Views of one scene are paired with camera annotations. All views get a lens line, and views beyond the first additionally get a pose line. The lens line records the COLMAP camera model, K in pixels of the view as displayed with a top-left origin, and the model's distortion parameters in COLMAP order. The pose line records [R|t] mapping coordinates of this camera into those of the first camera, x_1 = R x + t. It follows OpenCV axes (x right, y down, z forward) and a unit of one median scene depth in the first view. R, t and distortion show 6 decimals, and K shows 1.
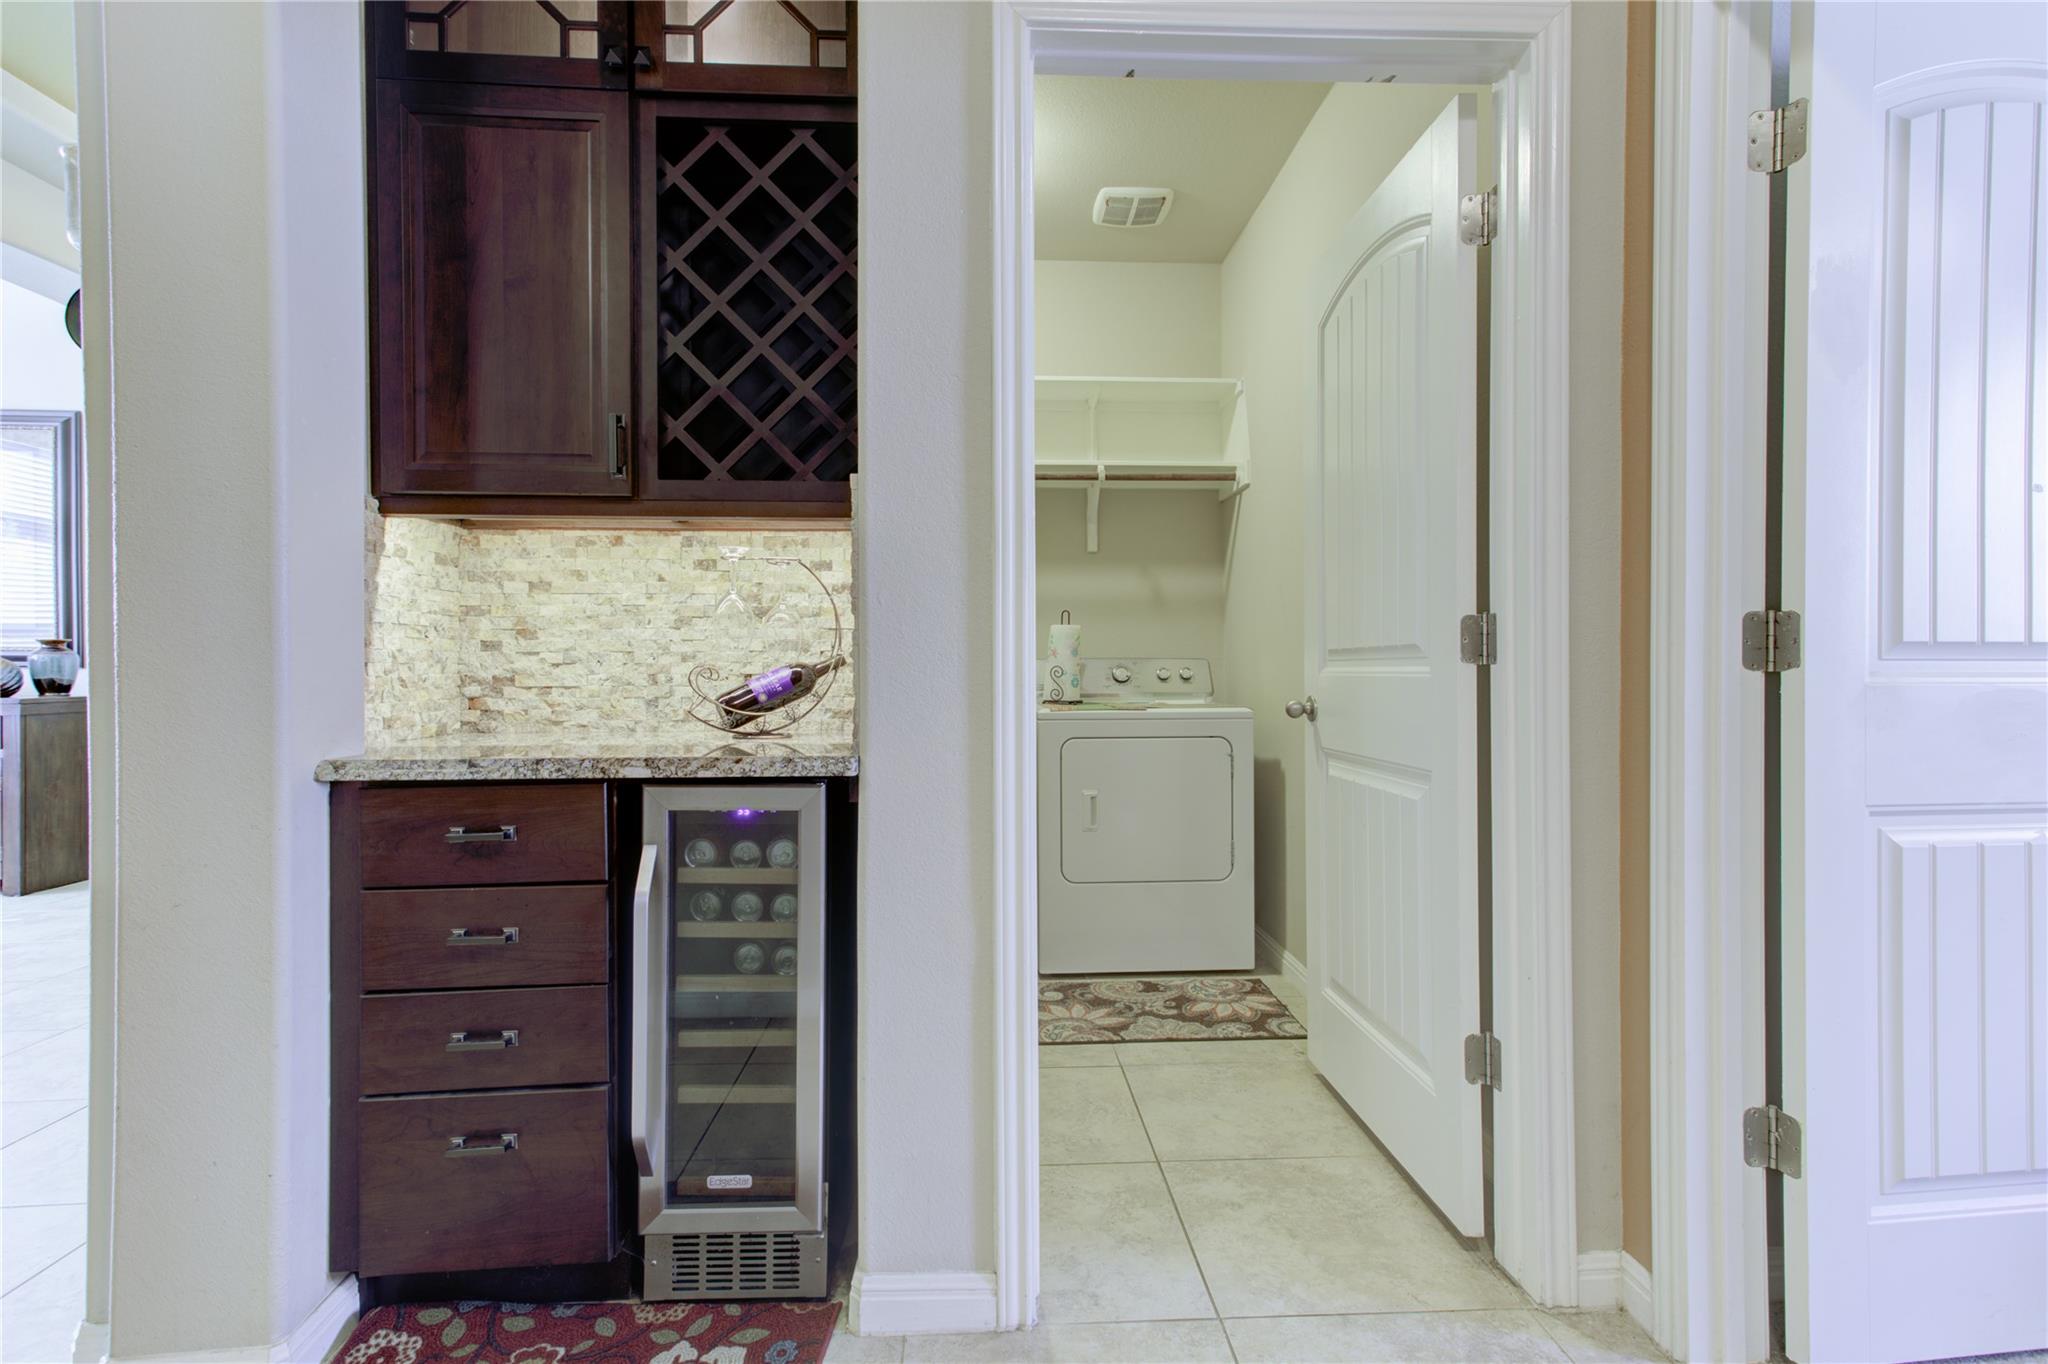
lens RADIAL K [[985.5, 0, 1027.4], [0, 985.5, 680.3], [0, 0, 1]] dist [-0.006227, 0.002247]
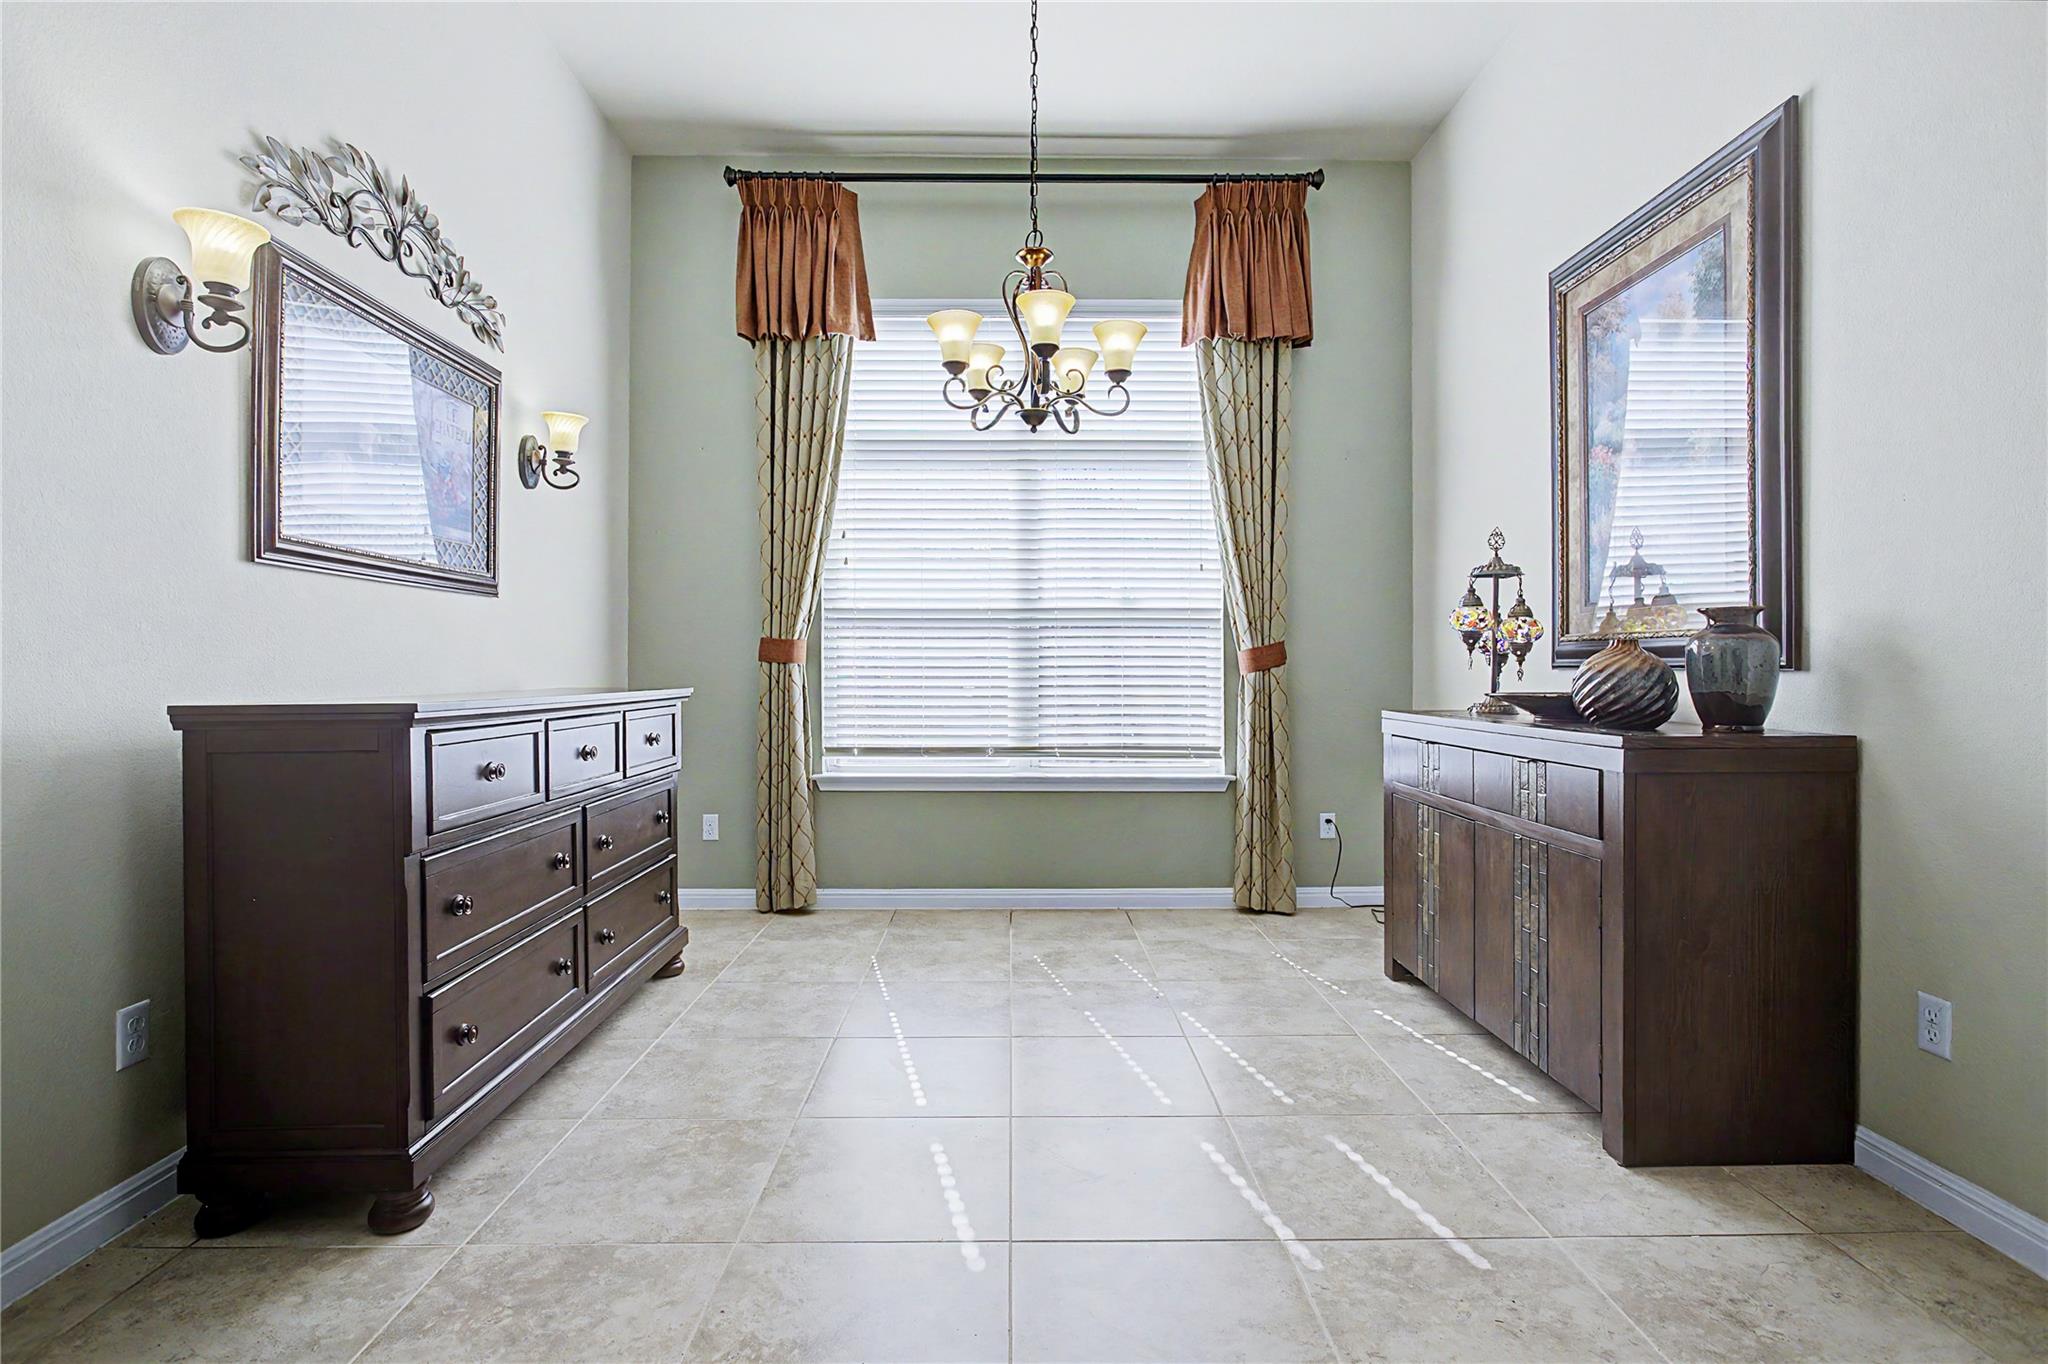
lens RADIAL K [[985.5, 0, 1021.9], [0, 985.5, 678.5], [0, 0, 1]] dist [-0.006227, 0.002247]
pose [[-0.042242, 0.005214, -0.999094, -0.520997], [-0.005161, 0.999972, 0.005437, -0.008960], [0.999094, 0.005386, -0.042214, 0.693362]]
